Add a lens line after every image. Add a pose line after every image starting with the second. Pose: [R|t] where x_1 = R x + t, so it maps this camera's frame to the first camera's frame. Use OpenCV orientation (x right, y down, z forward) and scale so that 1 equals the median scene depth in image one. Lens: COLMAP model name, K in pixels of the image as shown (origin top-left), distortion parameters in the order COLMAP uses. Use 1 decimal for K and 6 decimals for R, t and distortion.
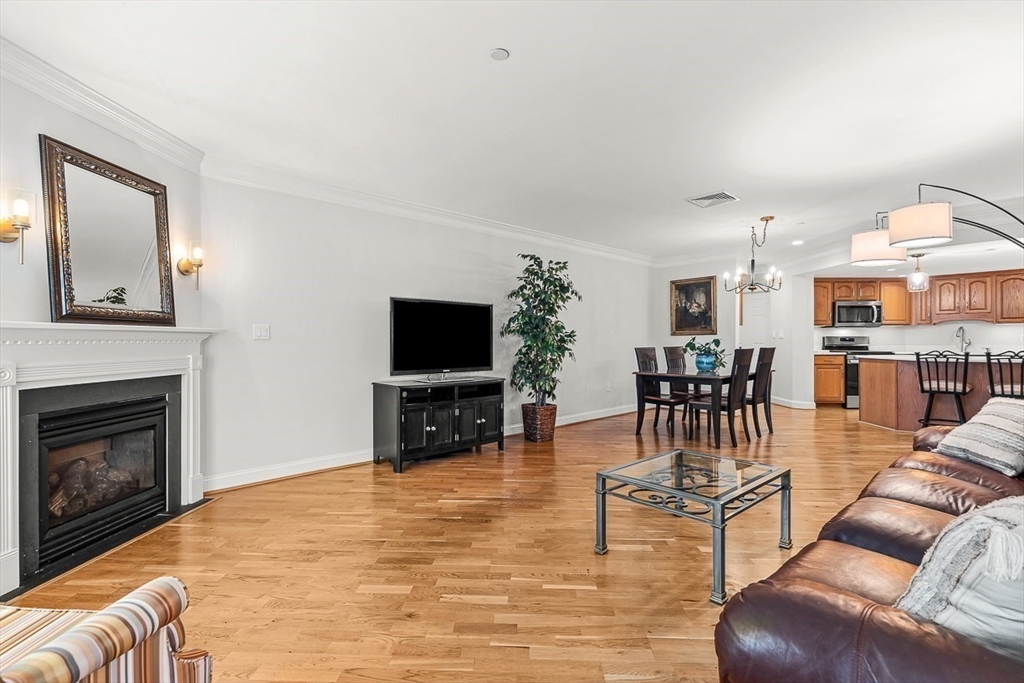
lens RADIAL K [[462.0, 0, 512.0], [0, 462.0, 341.5], [0, 0, 1]] dist [0.002637, 0.000183]
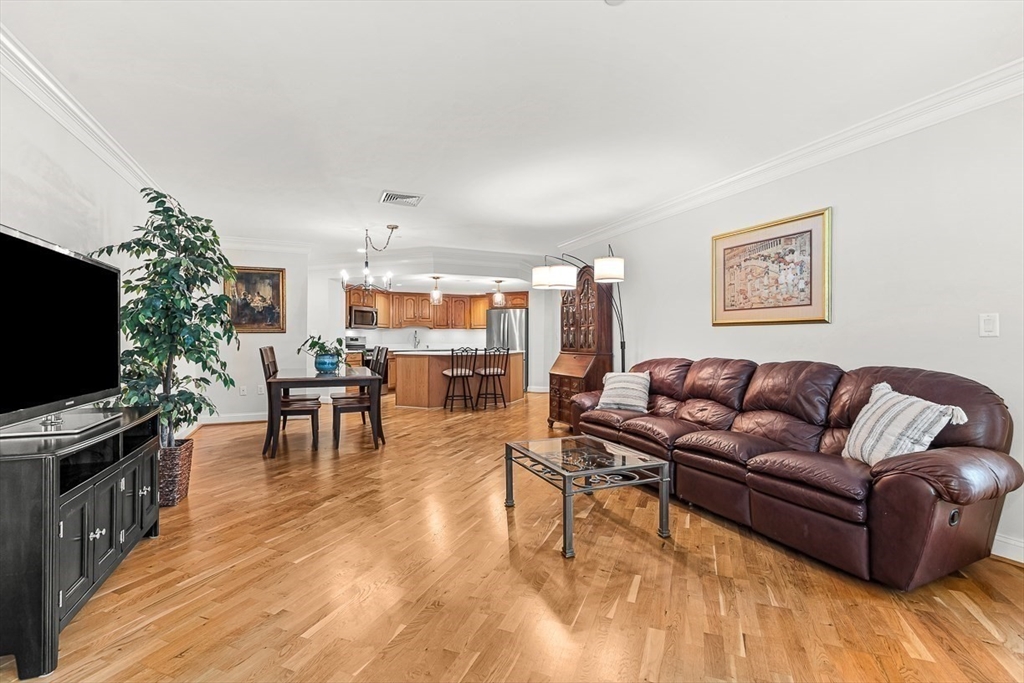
lens RADIAL K [[462.0, 0, 512.0], [0, 462.0, 341.5], [0, 0, 1]] dist [0.002637, 0.000183]
pose [[0.330814, 0.000622, 0.943696, -0.360981], [-0.002323, 0.999997, 0.000155, 0.000856], [-0.943693, -0.002243, 0.330814, 0.369165]]
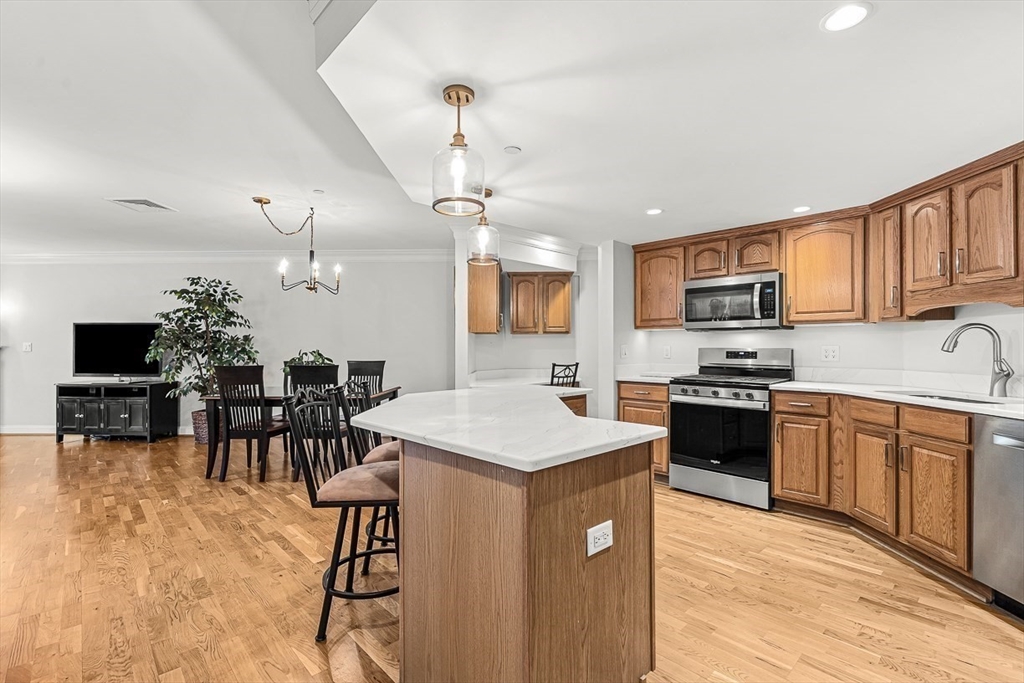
lens RADIAL K [[462.0, 0, 514.8], [0, 462.0, 347.4], [0, 0, 1]] dist [0.000099, -0.000085]
pose [[0.715286, 0.002428, -0.698827, 1.364053], [-0.002376, 0.999997, 0.001043, -0.017777], [0.698827, 0.000914, 0.715290, 0.719386]]
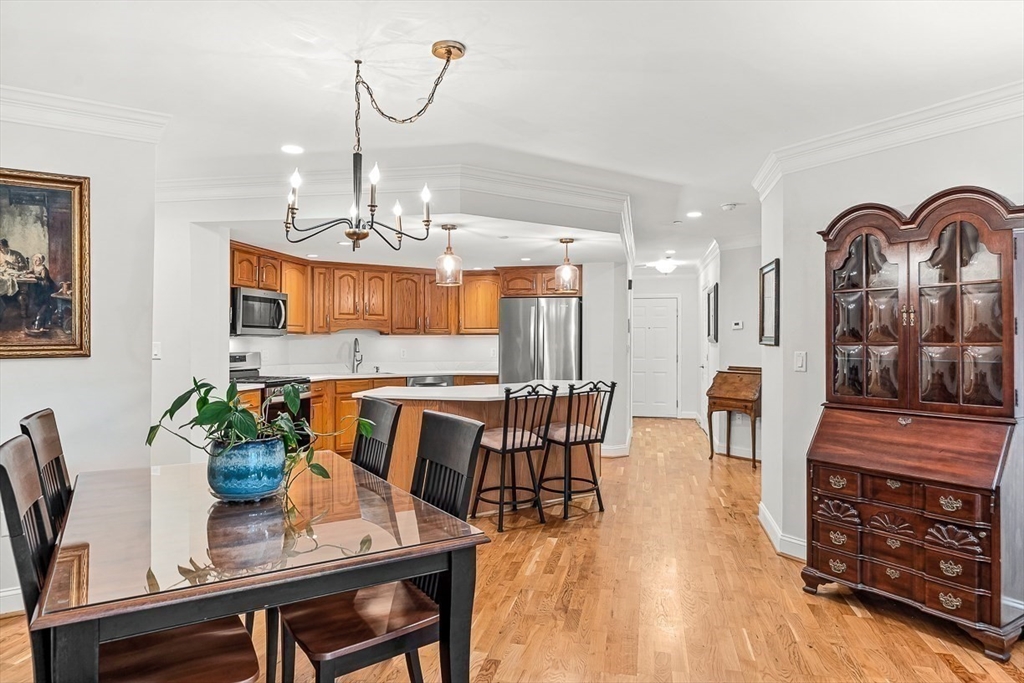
lens RADIAL K [[628.7, 0, 513.5], [0, 628.7, 336.4], [0, 0, 1]] dist [-0.001848, 0.001339]
pose [[0.170166, 0.010623, 0.985358, 0.075727], [-0.003295, 0.999942, -0.010211, -0.035294], [-0.985410, -0.001510, 0.170191, 0.840554]]
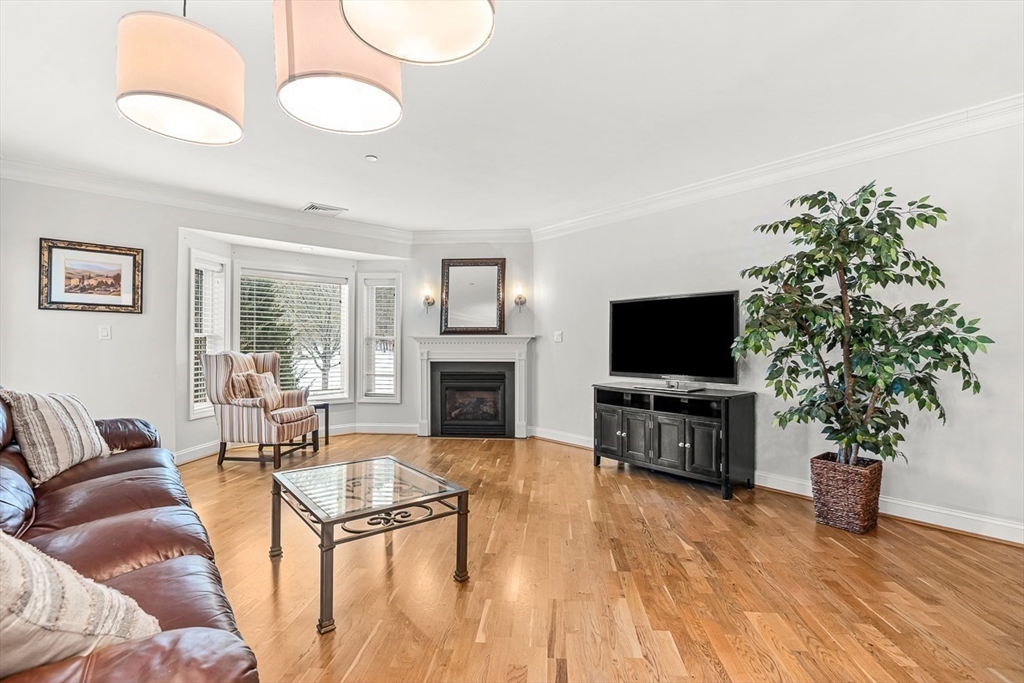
lens RADIAL K [[462.0, 0, 514.8], [0, 462.0, 347.4], [0, 0, 1]] dist [0.000099, -0.000085]
pose [[-0.029291, 0.006644, -0.999549, 0.618305], [-0.004296, 0.999968, 0.006772, 0.002381], [0.999562, 0.004492, -0.029261, 0.629148]]
